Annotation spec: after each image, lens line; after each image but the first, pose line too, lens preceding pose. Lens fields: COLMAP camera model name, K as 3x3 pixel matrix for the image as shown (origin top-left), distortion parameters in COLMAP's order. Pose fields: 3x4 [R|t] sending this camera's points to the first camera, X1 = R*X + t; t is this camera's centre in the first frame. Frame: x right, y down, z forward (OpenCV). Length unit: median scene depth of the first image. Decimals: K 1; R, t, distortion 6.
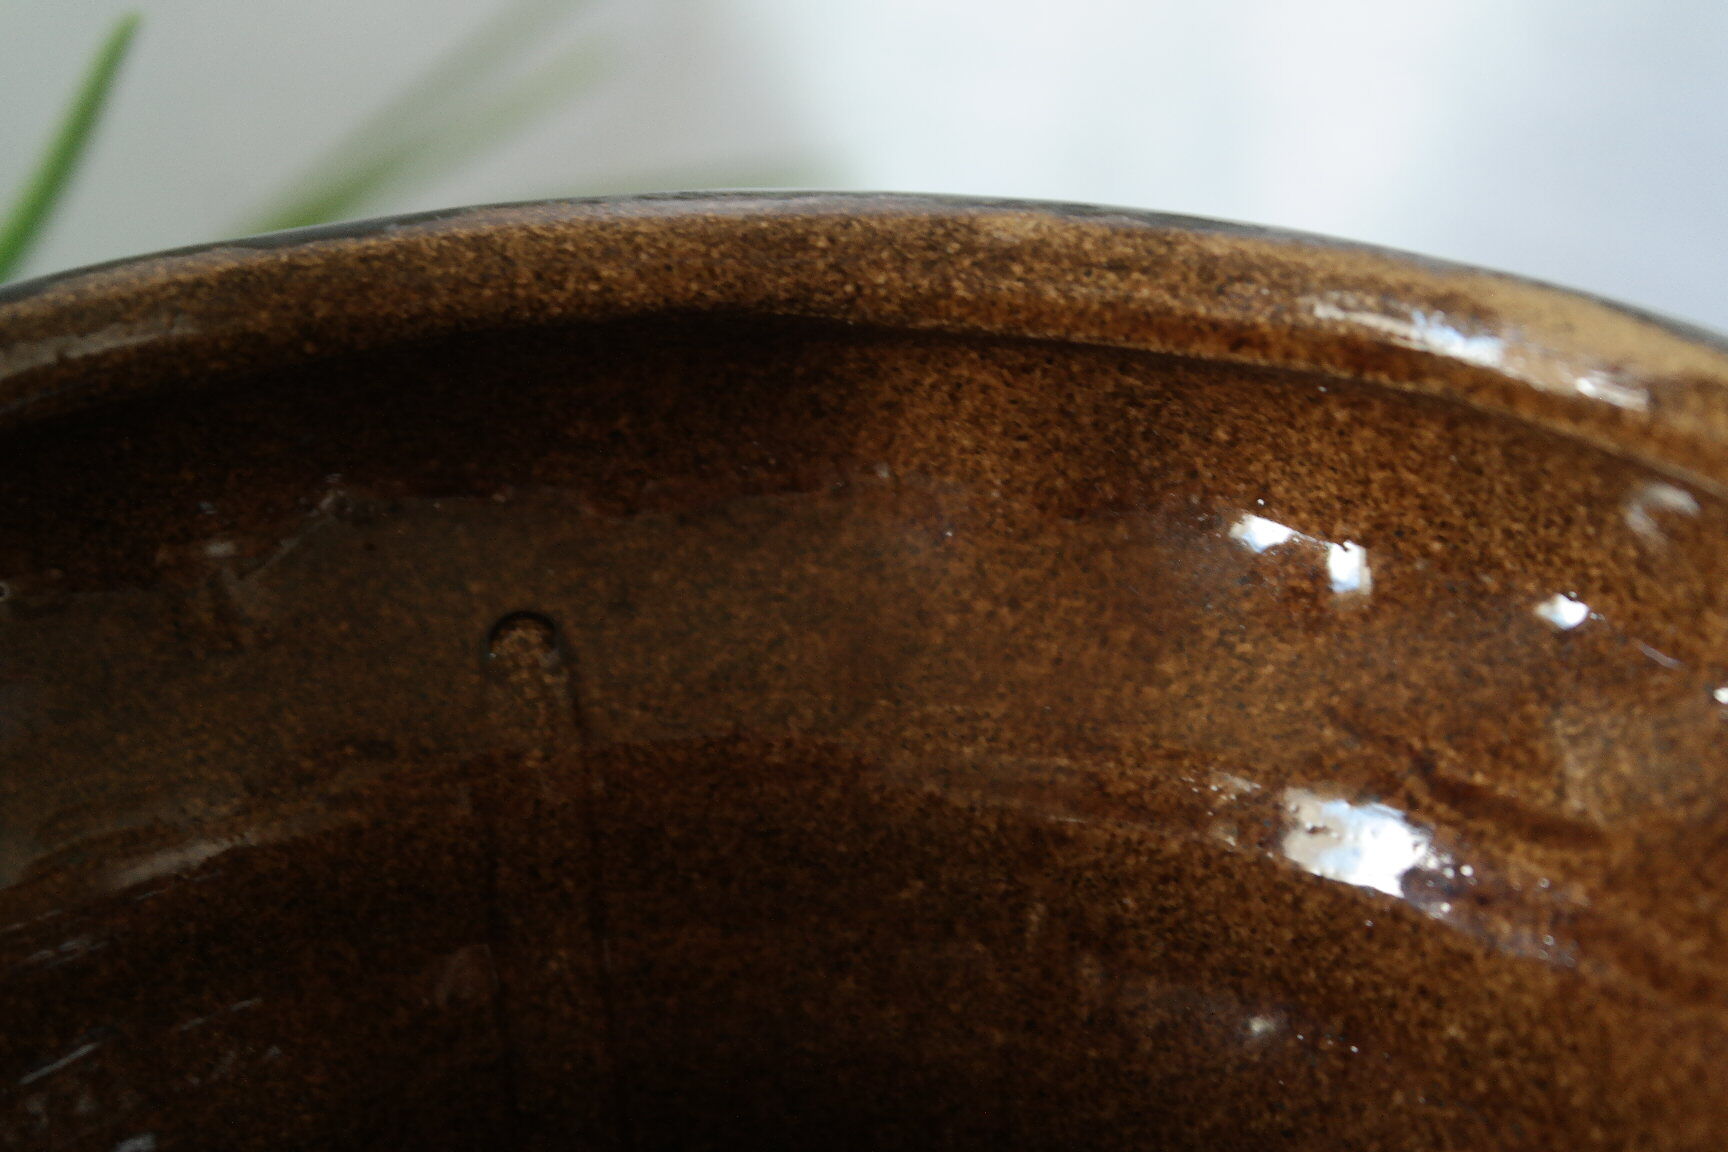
lens RADIAL K [[3664.0, 0, 864.0], [0, 3664.0, 576.0], [0, 0, 1]] dist [0.118946, -0.256700]
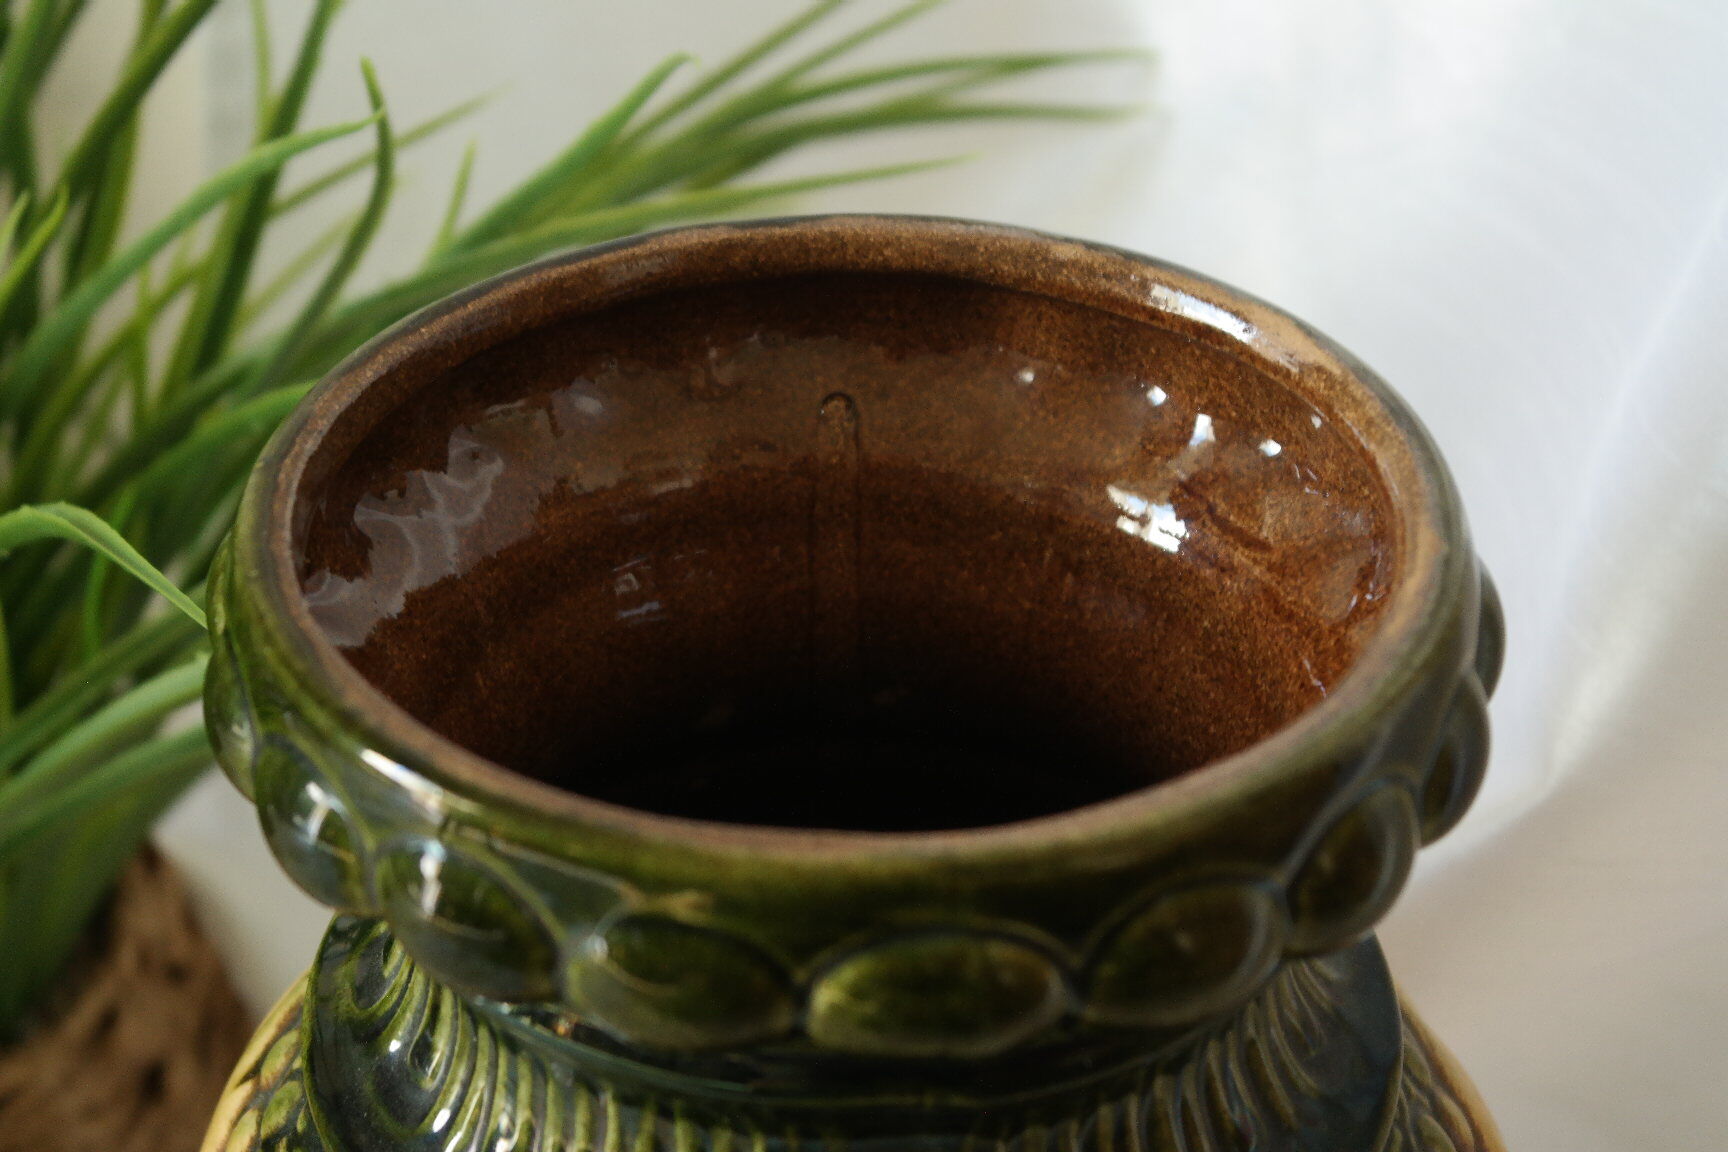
lens RADIAL K [[3664.0, 0, 864.0], [0, 3664.0, 576.0], [0, 0, 1]] dist [0.118946, -0.256700]
pose [[0.985319, 0.117530, -0.123828, 0.218486], [-0.102199, 0.987051, 0.123633, -0.162528], [0.136755, -0.109163, 0.984572, -1.247642]]
